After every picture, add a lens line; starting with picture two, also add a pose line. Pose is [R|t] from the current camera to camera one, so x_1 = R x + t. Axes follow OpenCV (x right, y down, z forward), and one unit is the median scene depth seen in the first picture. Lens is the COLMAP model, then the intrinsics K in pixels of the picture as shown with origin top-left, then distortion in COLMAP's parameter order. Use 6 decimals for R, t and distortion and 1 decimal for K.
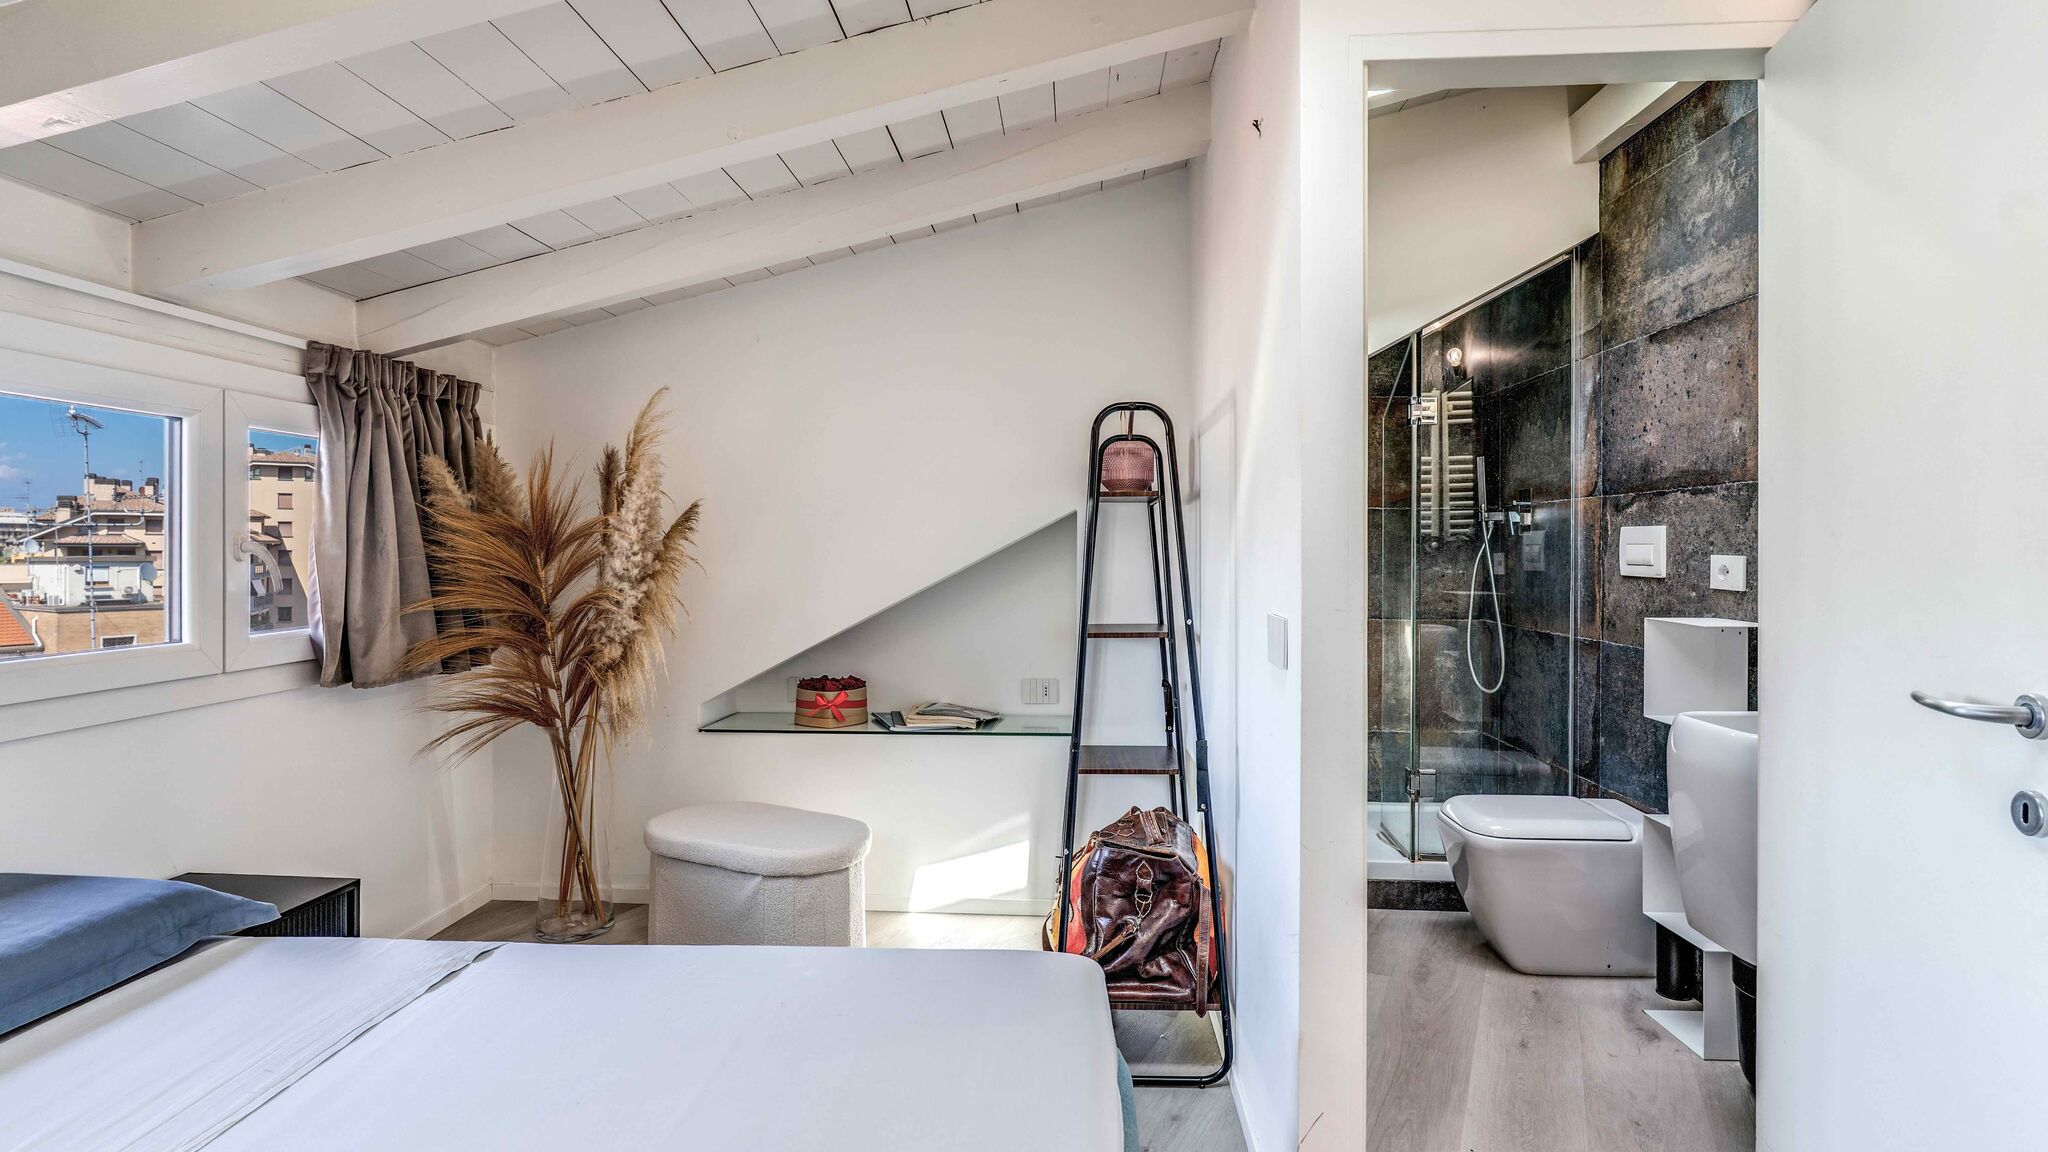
lens RADIAL K [[1007.5, 0, 1045.4], [0, 1007.5, 548.2], [0, 0, 1]] dist [-0.009408, 0.004422]
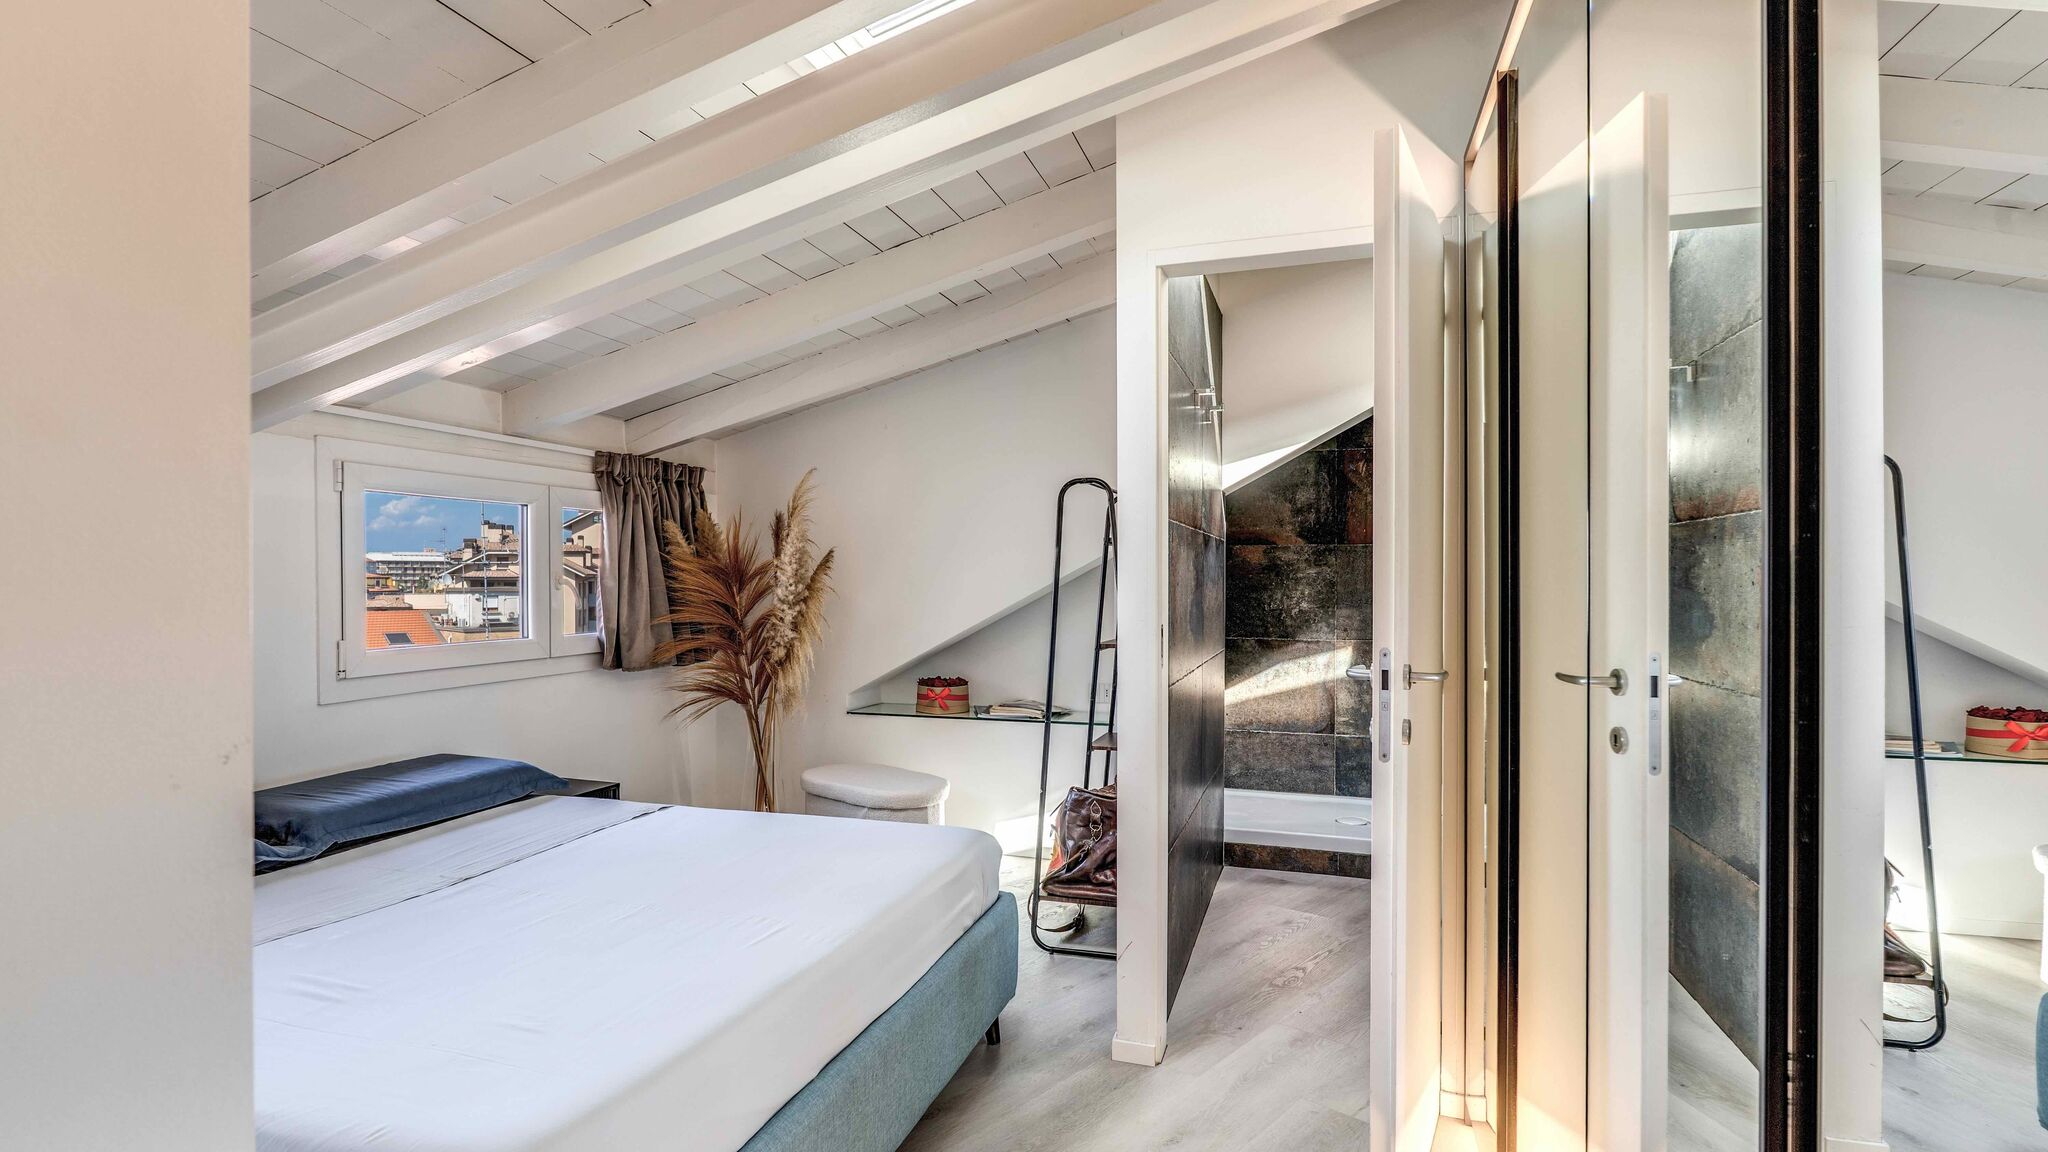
lens RADIAL K [[1007.5, 0, 1025.4], [0, 1007.5, 585.9], [0, 0, 1]] dist [-0.009408, 0.004422]
pose [[0.964173, -0.001015, -0.265273, 0.303171], [0.002988, 0.999971, 0.007032, -0.002502], [0.265259, -0.007573, 0.964148, -0.313724]]
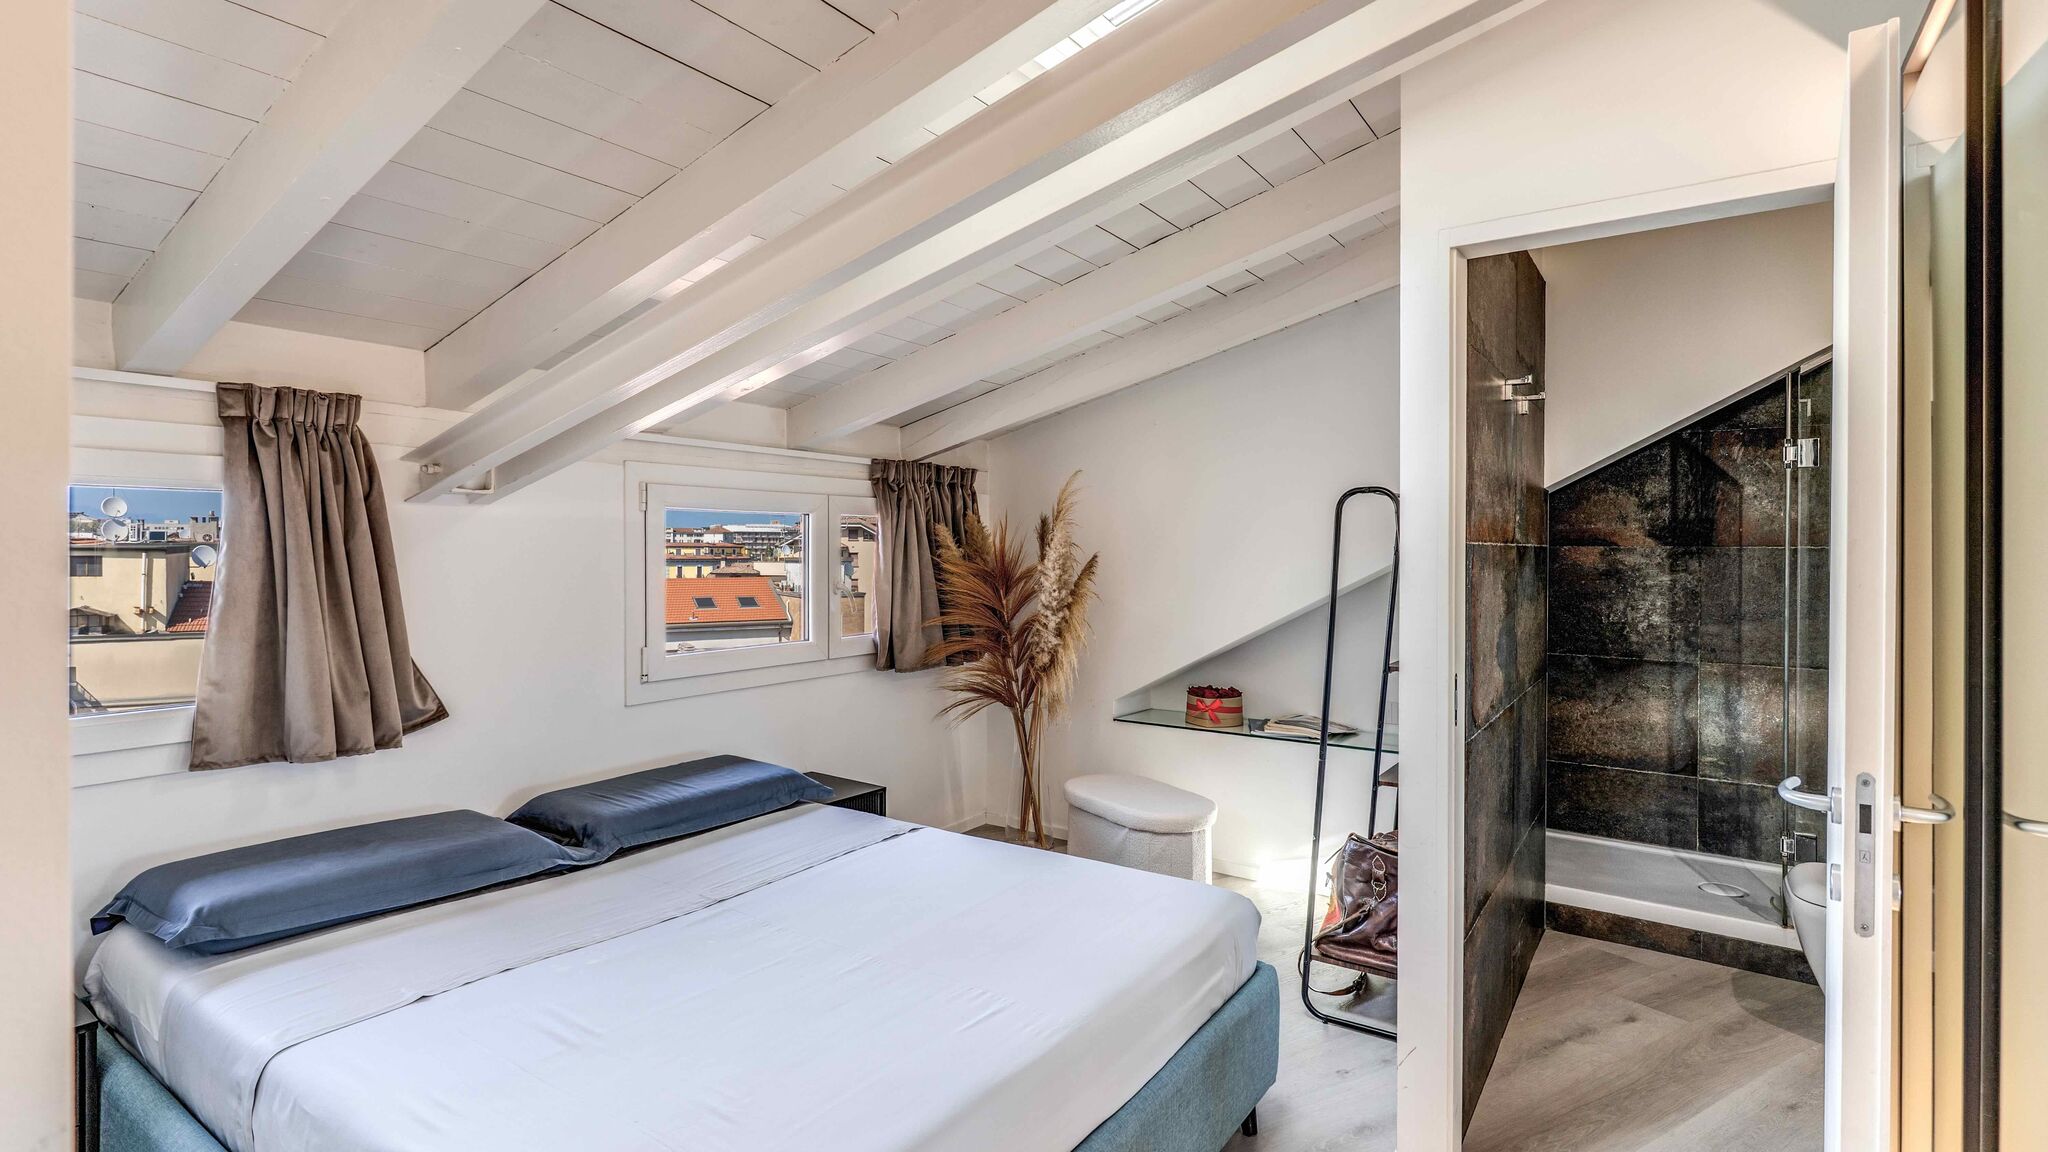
lens RADIAL K [[1002.7, 0, 1015.7], [0, 1002.7, 550.2], [0, 0, 1]] dist [0.002867, 0.002394]
pose [[0.842216, 0.001757, -0.539137, 0.309742], [-0.001048, 0.999998, 0.001623, -0.053973], [0.539139, -0.000802, 0.842217, -0.226786]]
